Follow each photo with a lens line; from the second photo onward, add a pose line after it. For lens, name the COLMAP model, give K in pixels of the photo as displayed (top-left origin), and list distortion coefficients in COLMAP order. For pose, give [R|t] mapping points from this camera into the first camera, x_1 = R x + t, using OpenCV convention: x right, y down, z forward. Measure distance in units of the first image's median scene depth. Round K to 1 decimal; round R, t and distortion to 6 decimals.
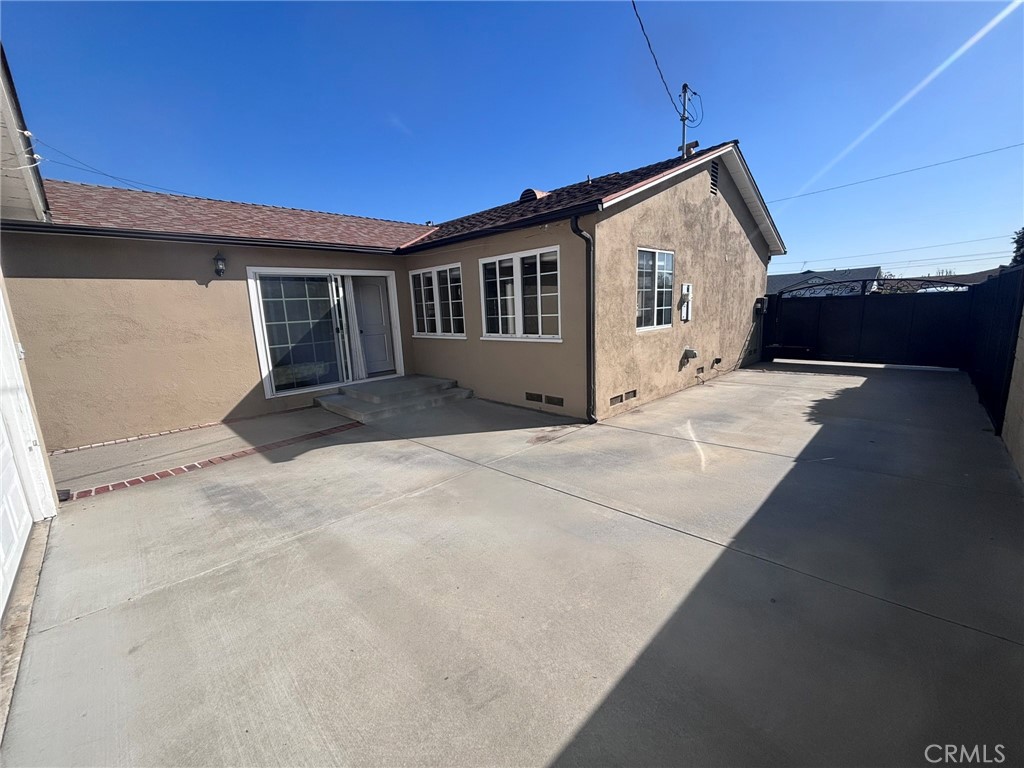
lens RADIAL K [[410.9, 0, 513.2], [0, 410.9, 382.4], [0, 0, 1]] dist [0.004893, -0.000334]
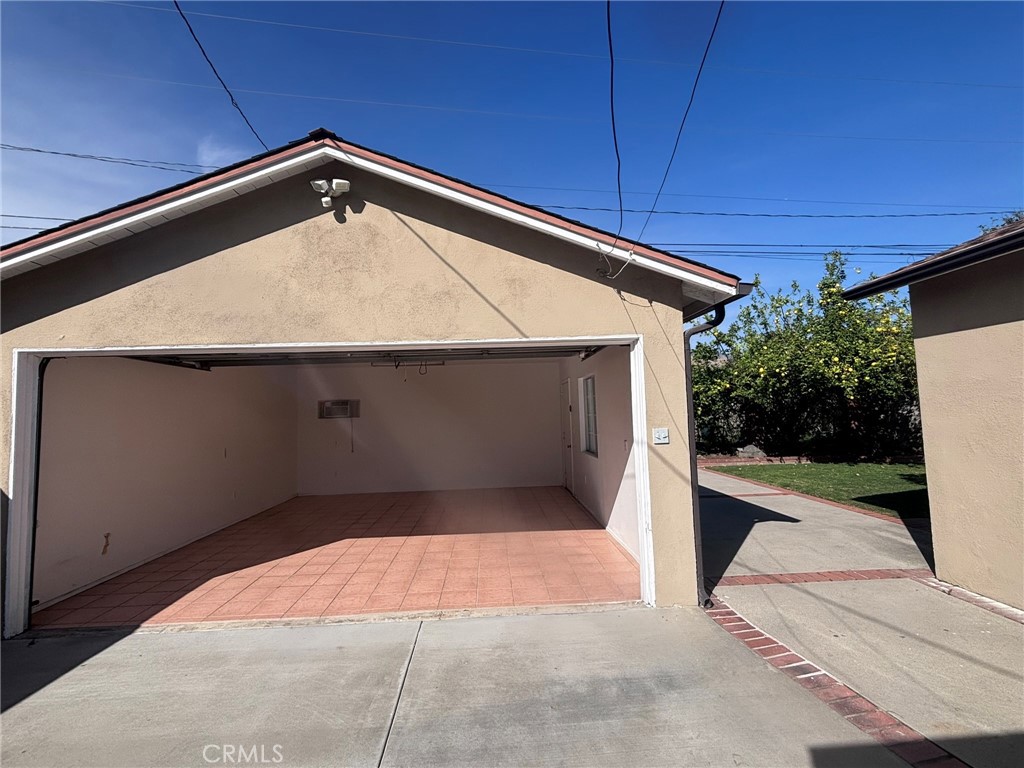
lens RADIAL K [[488.1, 0, 510.8], [0, 488.1, 381.2], [0, 0, 1]] dist [-0.002298, -0.000589]
pose [[-0.669774, 0.016053, -0.742392, -0.022927], [-0.077608, 0.992778, 0.091484, -0.159961], [0.738498, 0.118889, -0.663691, 0.823015]]
